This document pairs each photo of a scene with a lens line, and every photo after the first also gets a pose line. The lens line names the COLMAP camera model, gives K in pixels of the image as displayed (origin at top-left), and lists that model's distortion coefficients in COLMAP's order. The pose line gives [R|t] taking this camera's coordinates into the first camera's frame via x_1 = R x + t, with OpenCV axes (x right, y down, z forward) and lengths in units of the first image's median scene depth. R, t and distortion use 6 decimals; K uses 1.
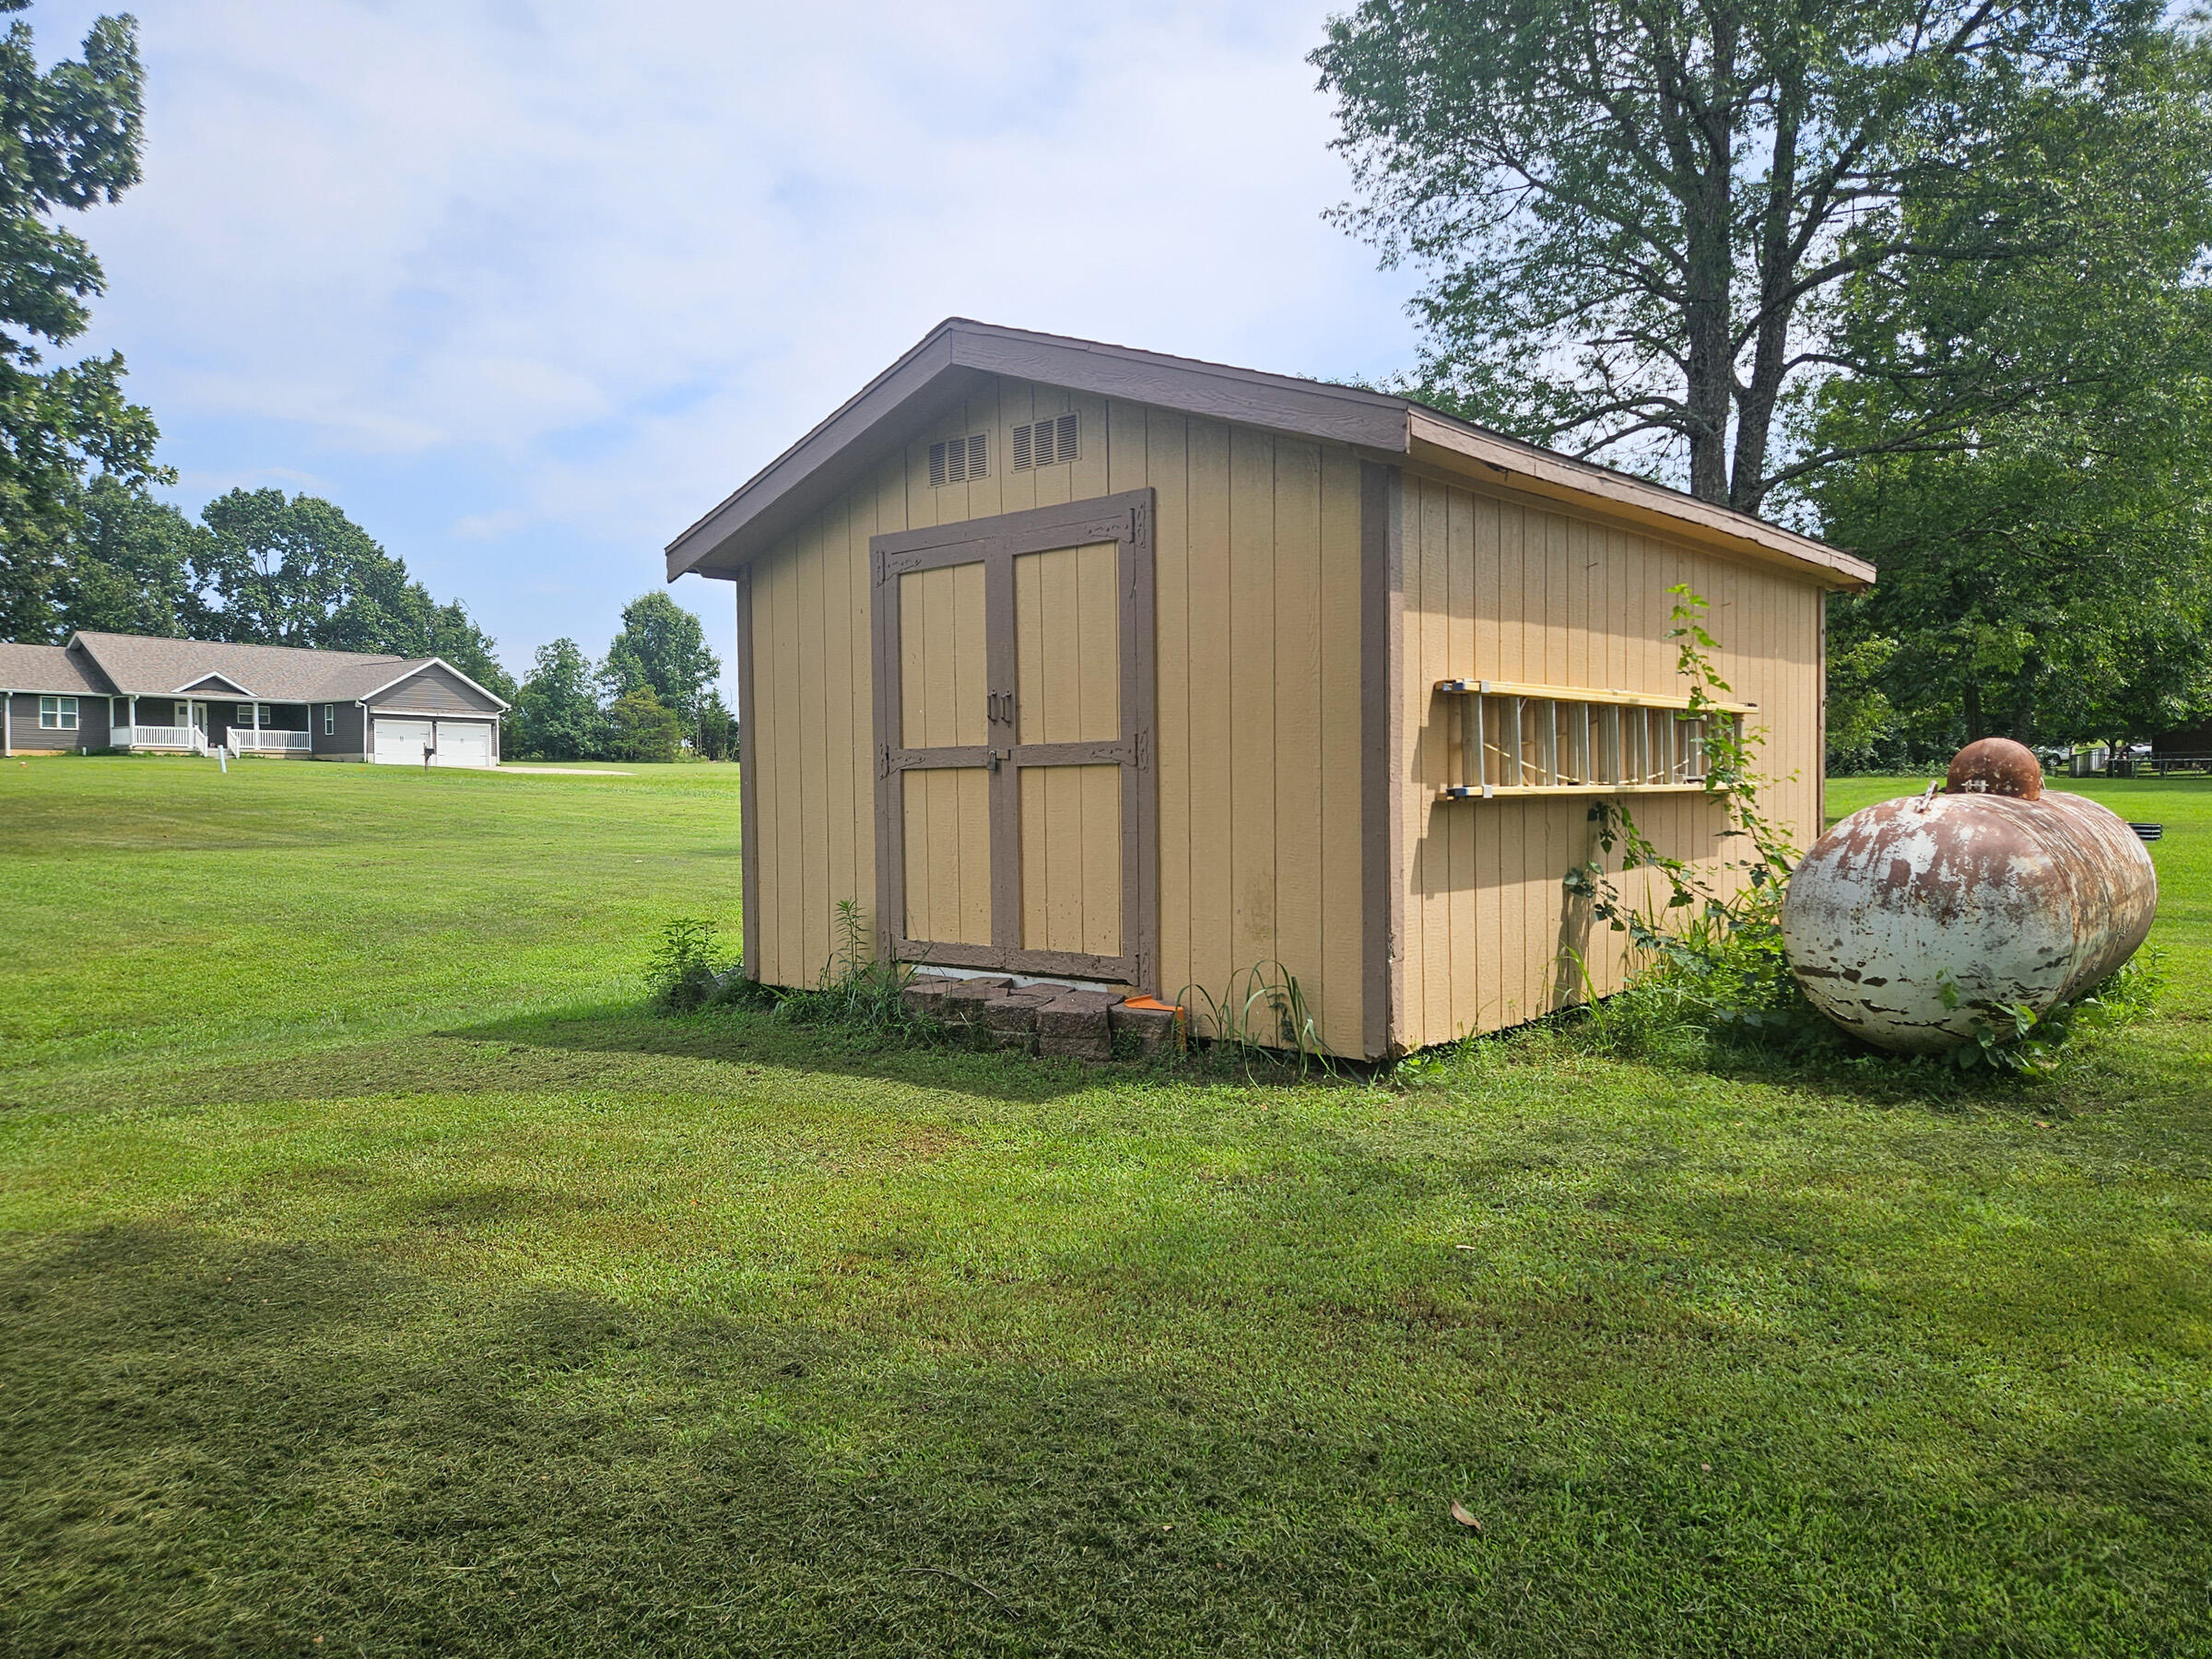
lens RADIAL K [[1520.5, 0, 1138.0], [0, 1520.5, 866.9], [0, 0, 1]] dist [0.092473, -0.070647]
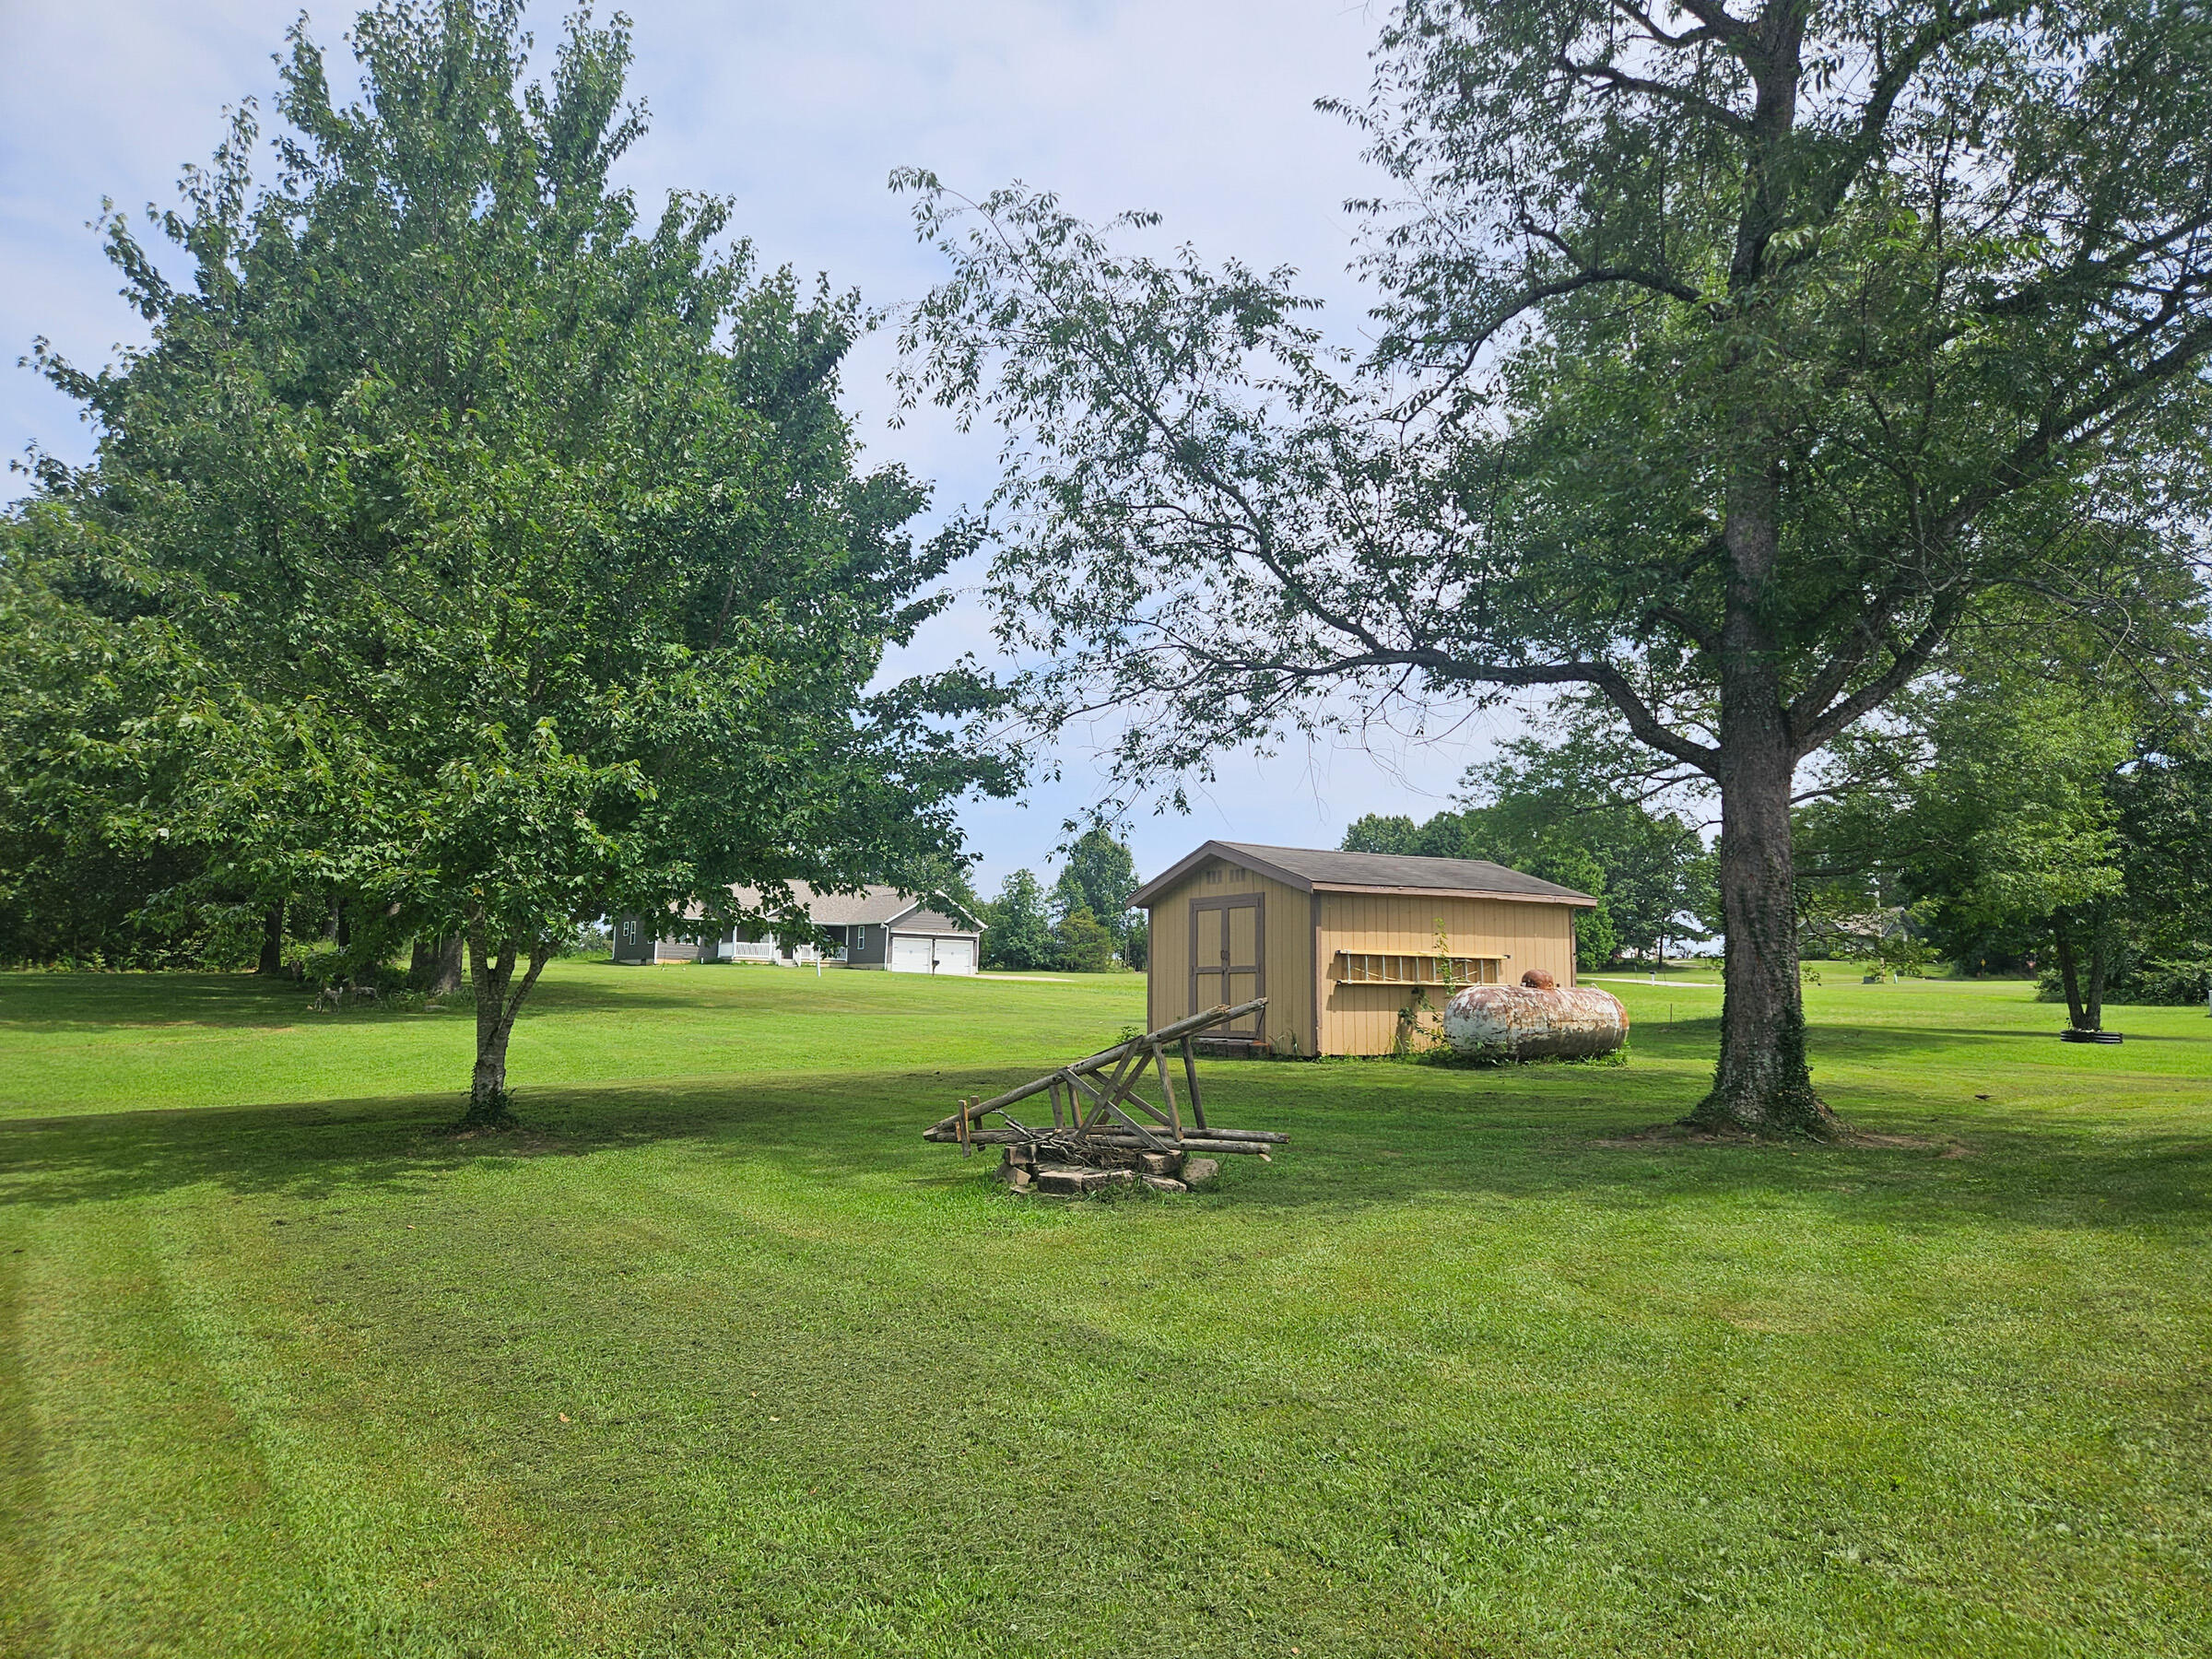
lens RADIAL K [[1520.5, 0, 1138.0], [0, 1520.5, 866.9], [0, 0, 1]] dist [0.092473, -0.070647]
pose [[0.963668, -0.004342, -0.267066, 0.051319], [-0.032986, 0.990279, -0.135127, 0.013053], [0.265057, 0.139027, 0.954157, -0.184506]]
